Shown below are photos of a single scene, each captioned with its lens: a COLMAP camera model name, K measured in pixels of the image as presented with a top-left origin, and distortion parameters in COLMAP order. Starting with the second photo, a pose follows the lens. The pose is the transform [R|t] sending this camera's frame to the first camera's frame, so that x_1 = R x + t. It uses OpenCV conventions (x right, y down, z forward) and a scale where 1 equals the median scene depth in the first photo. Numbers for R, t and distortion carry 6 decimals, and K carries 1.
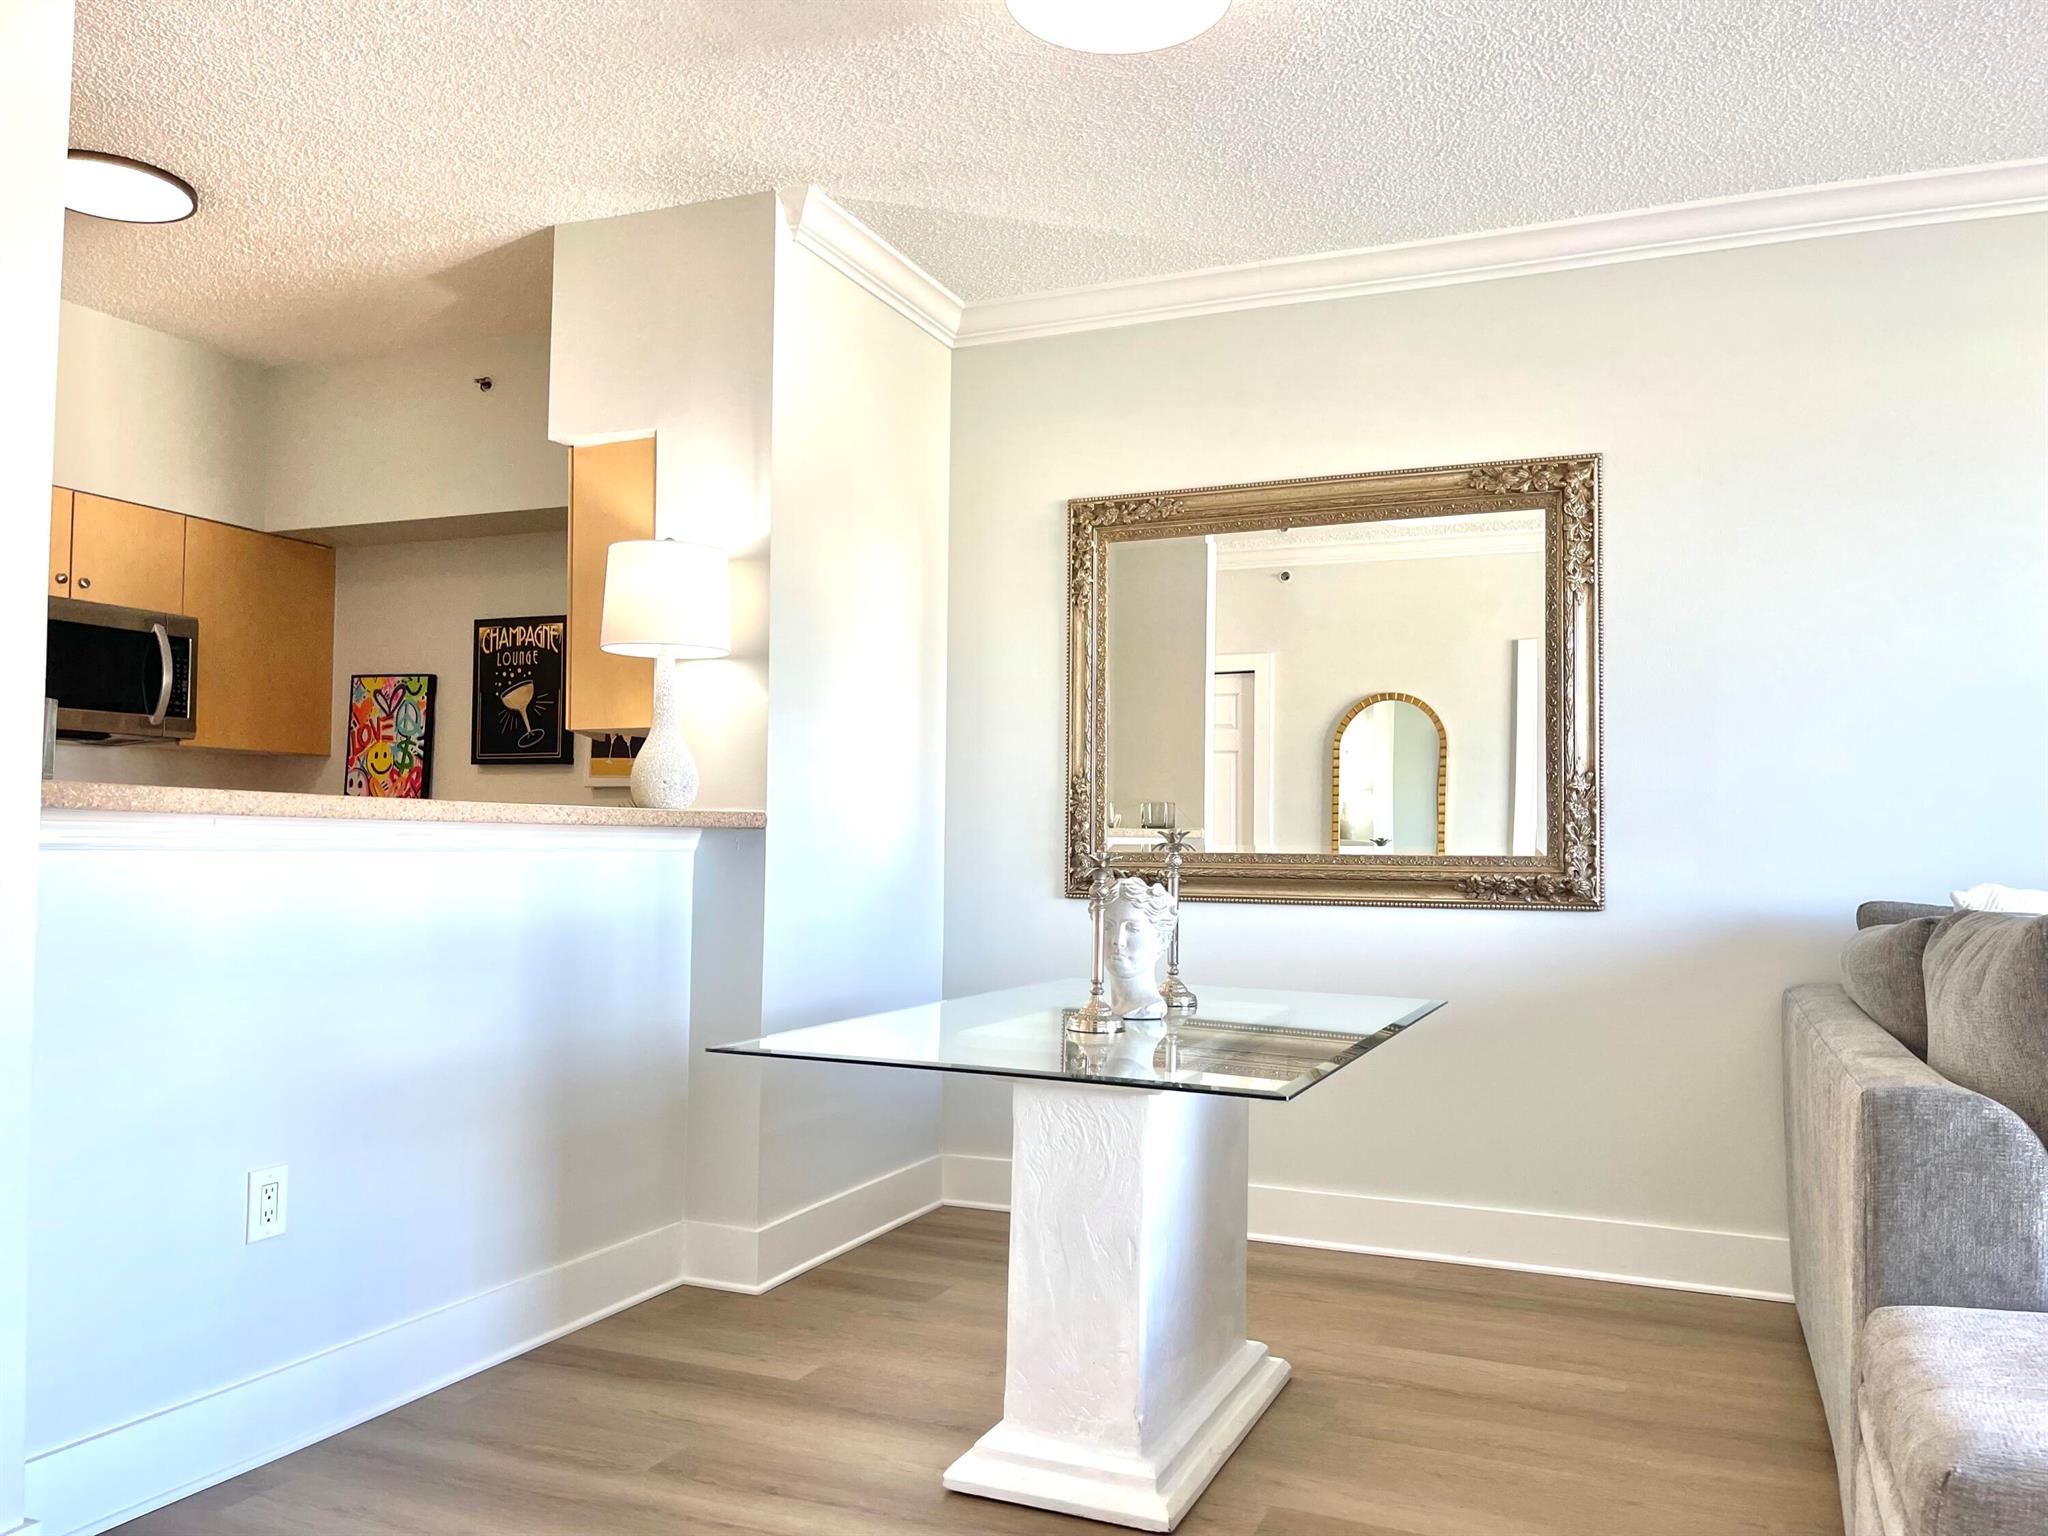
lens RADIAL K [[1545.7, 0, 1038.8], [0, 1545.7, 782.6], [0, 0, 1]] dist [0.088696, -0.105071]
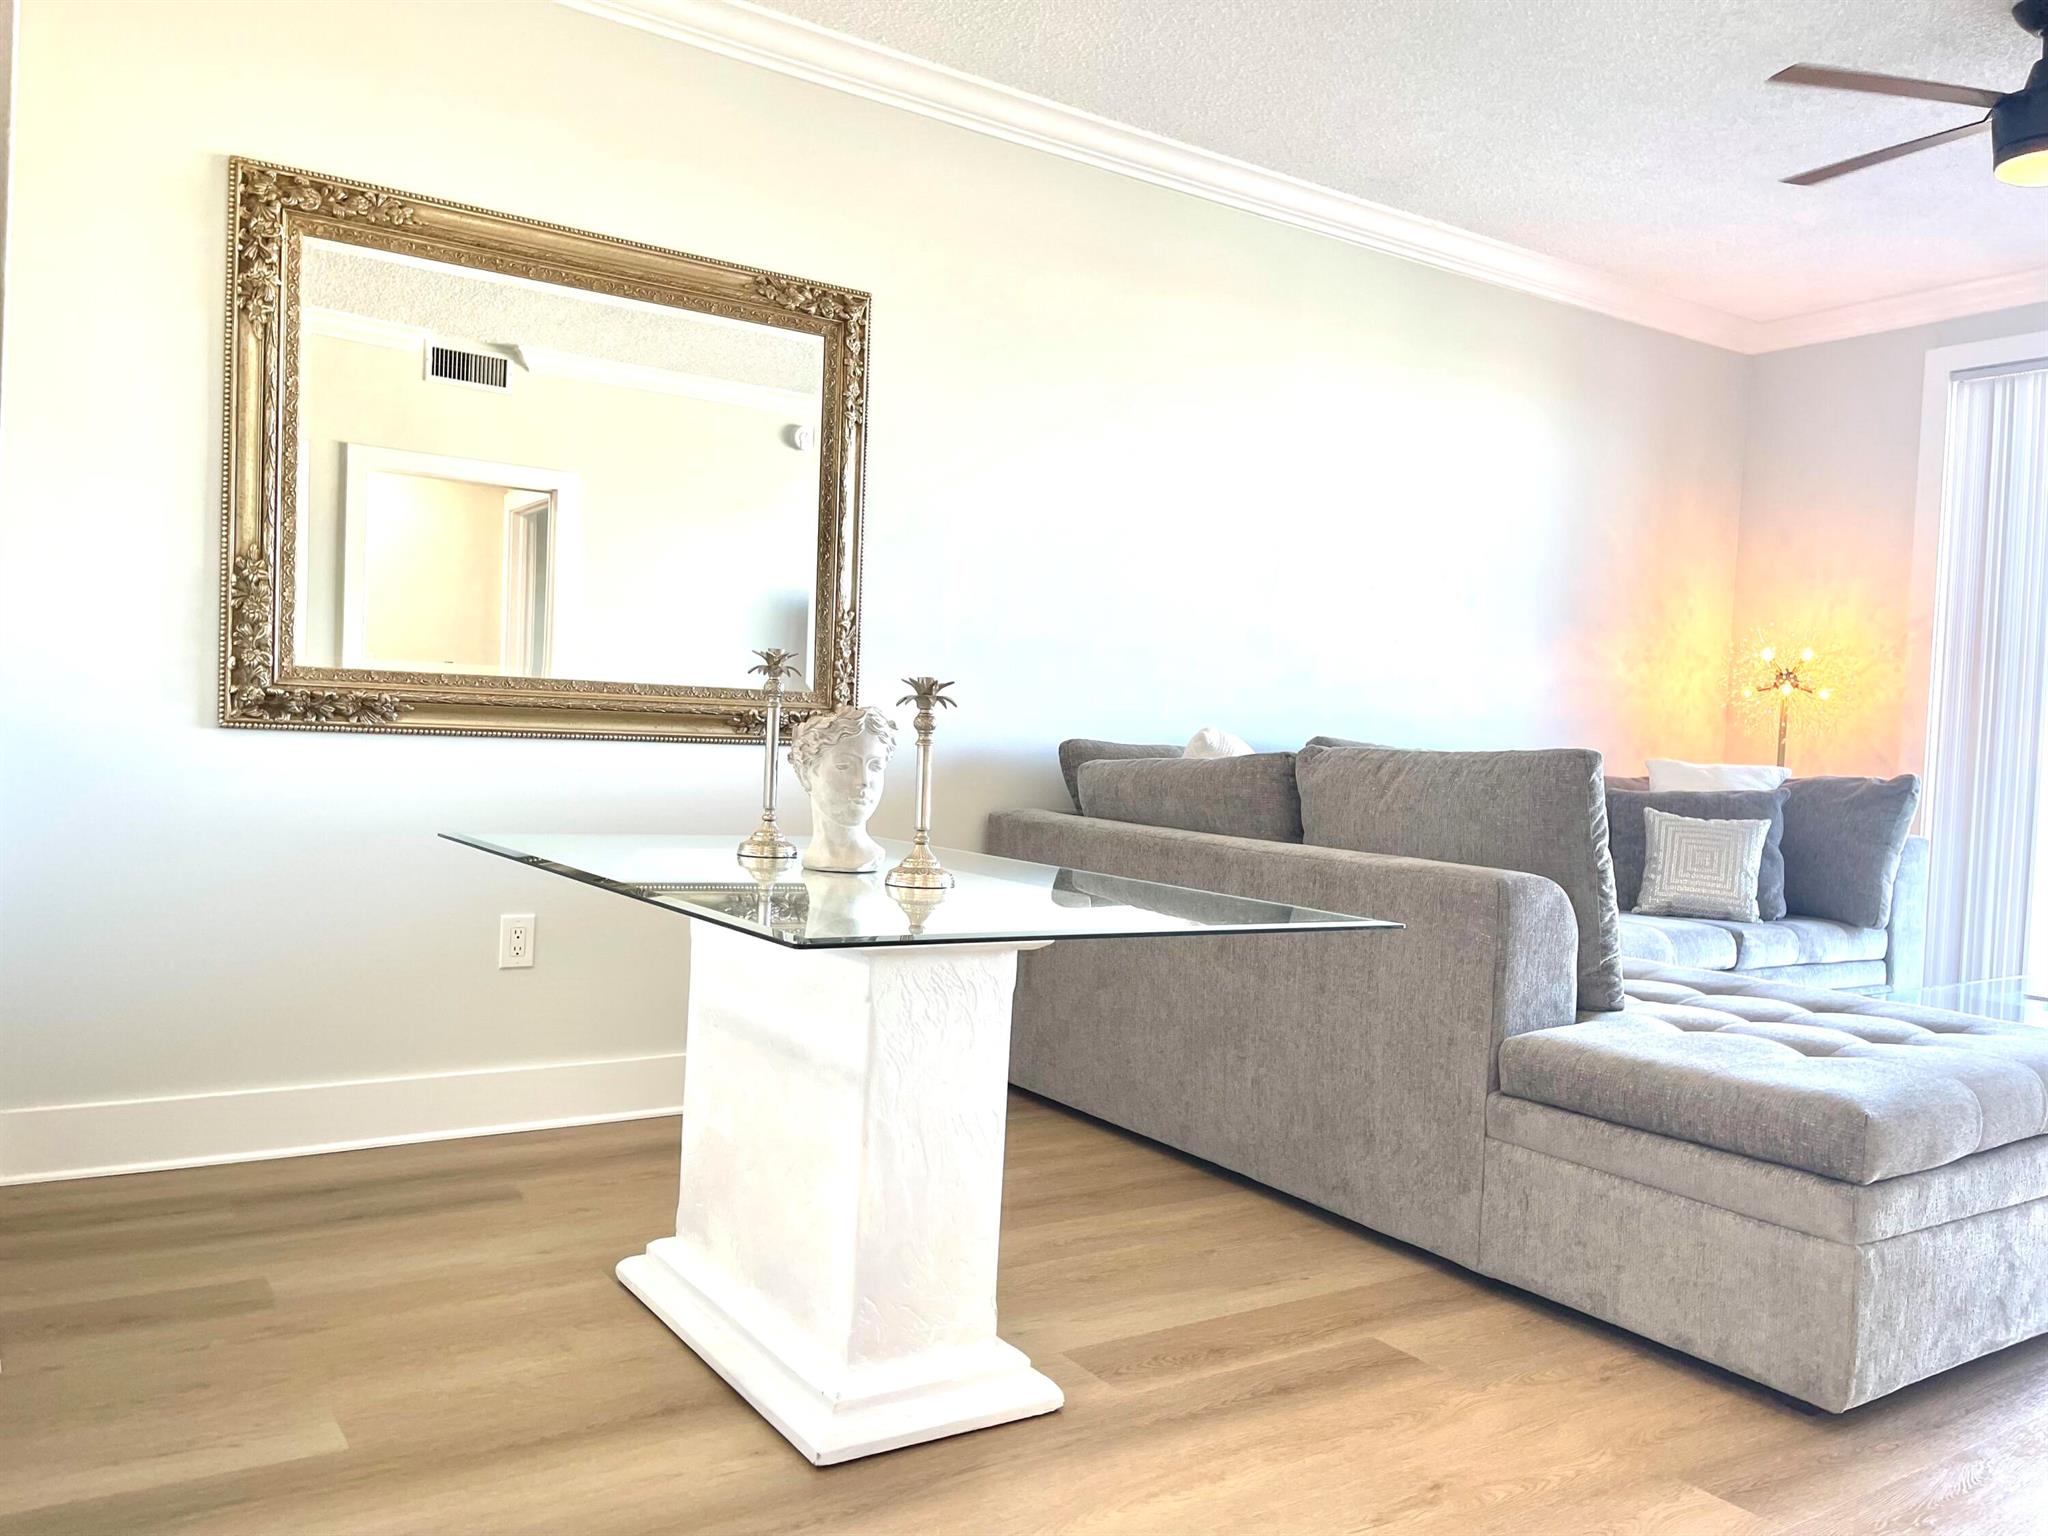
lens RADIAL K [[1549.3, 0, 1034.5], [0, 1549.3, 781.2], [0, 0, 1]] dist [0.079822, -0.105595]
pose [[0.555564, -0.015094, 0.831337, -0.351780], [-0.071169, 0.995303, 0.065632, 0.023738], [-0.828422, -0.095628, 0.551880, 0.271280]]
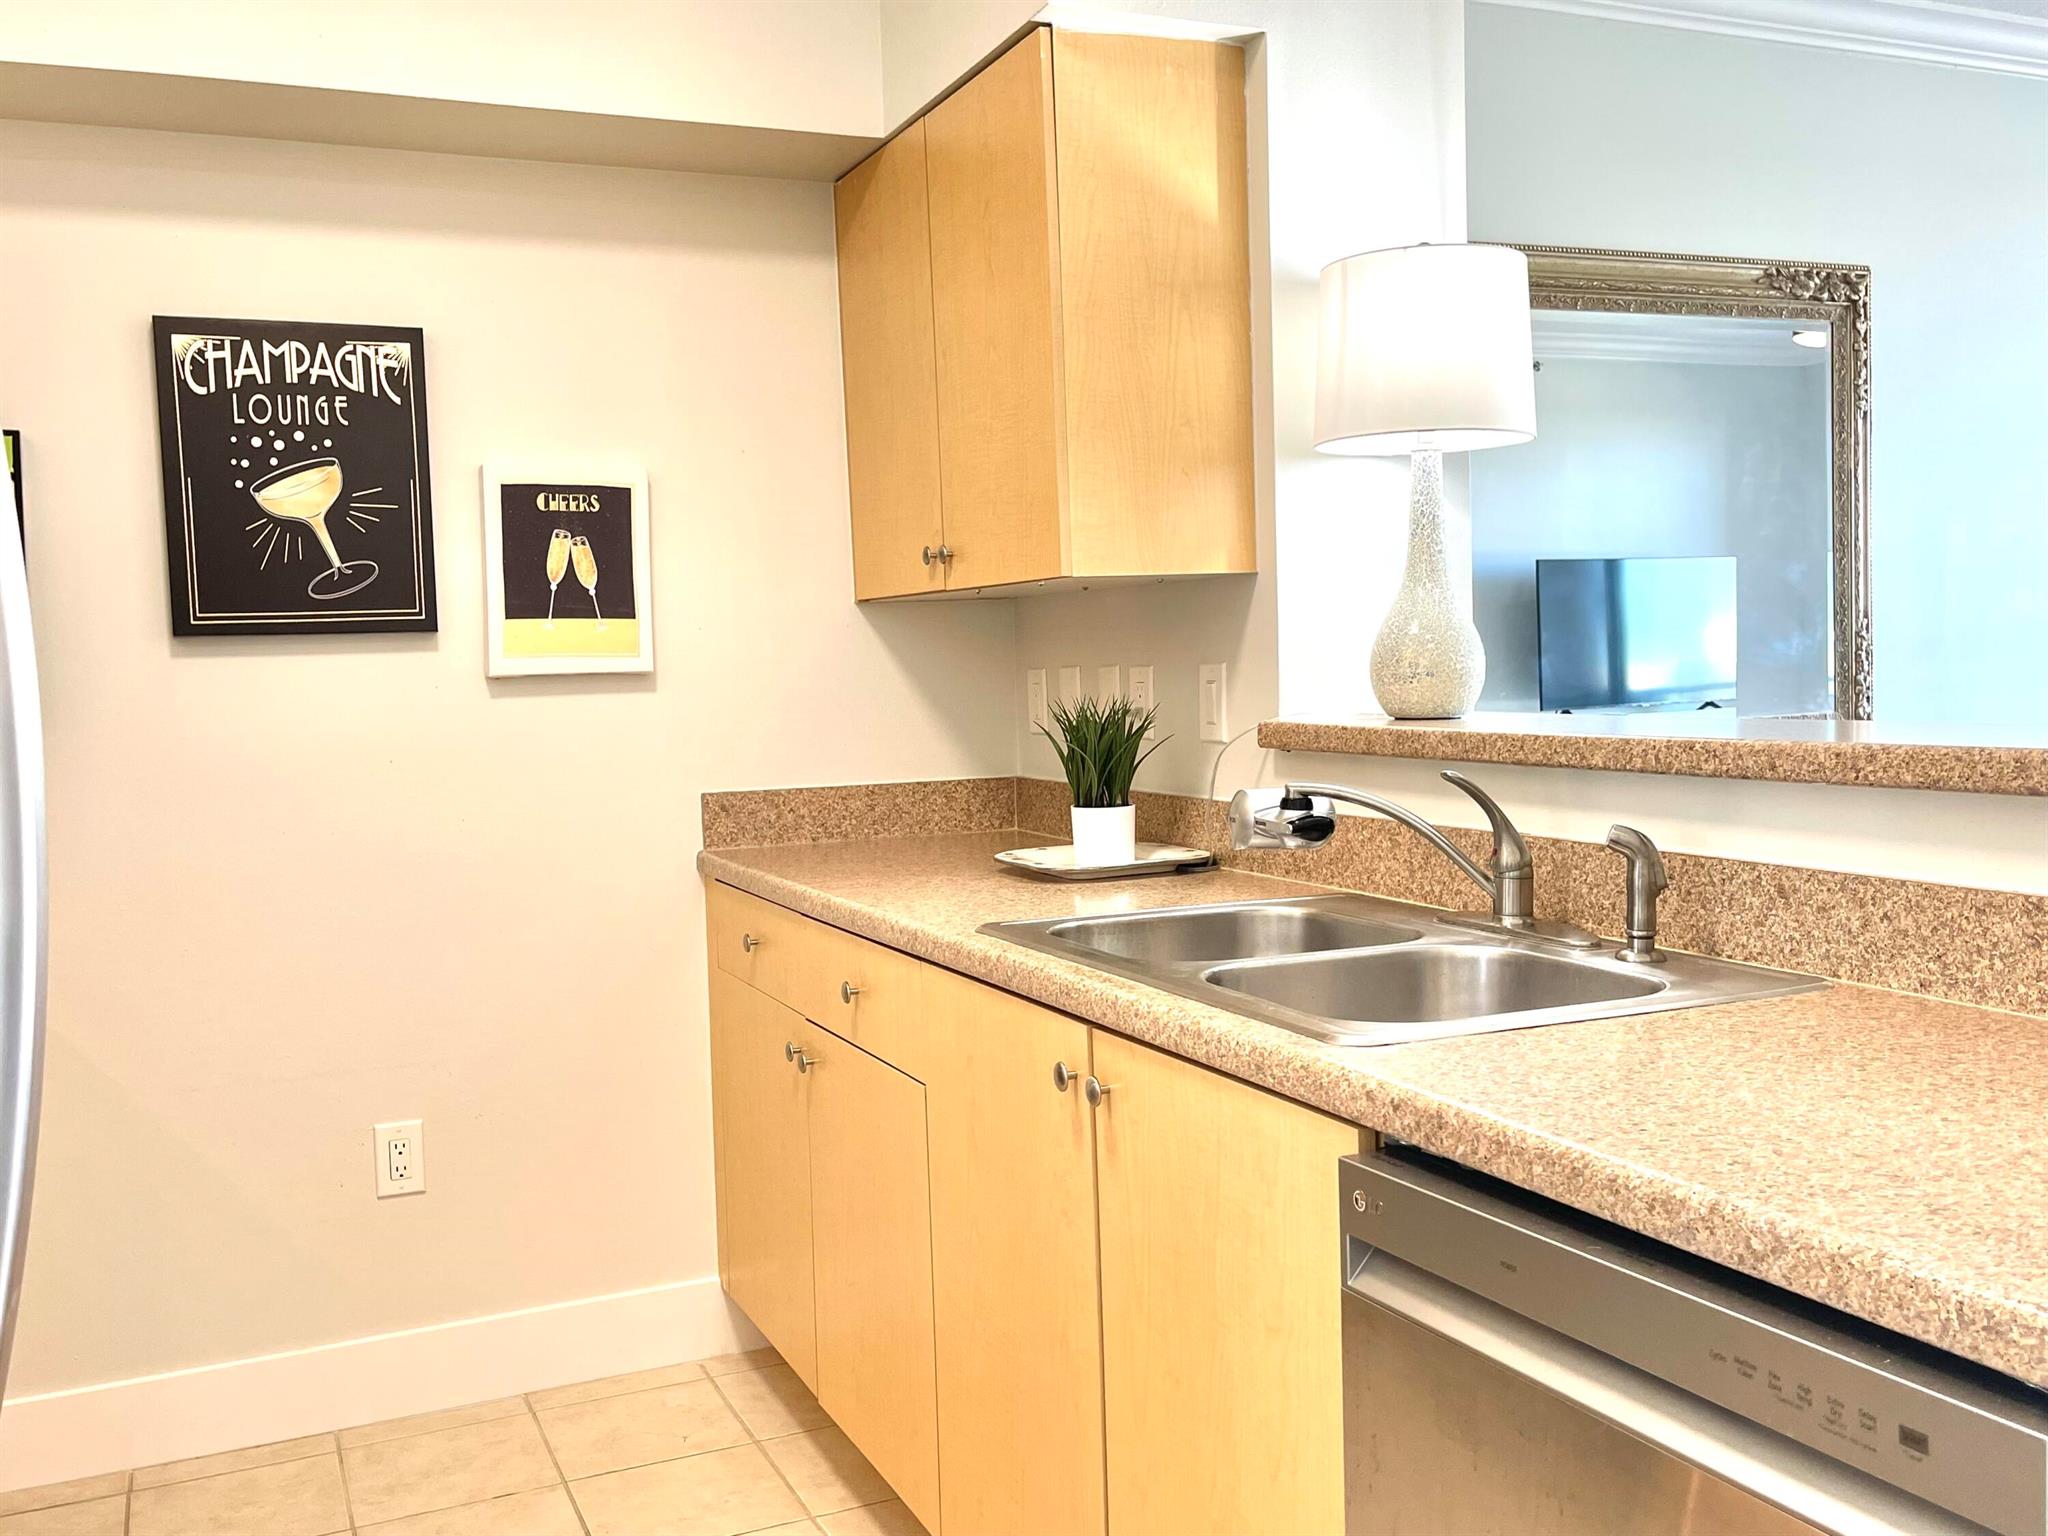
lens RADIAL K [[1856.2, 0, 1024.0], [0, 1856.2, 768.0], [0, 0, 1]] dist [0.016999, 0.015743]
pose [[0.689424, -0.079406, 0.719993, -0.655186], [0.012098, 0.995097, 0.098163, -0.027040], [-0.724257, -0.058966, 0.687004, 0.490771]]
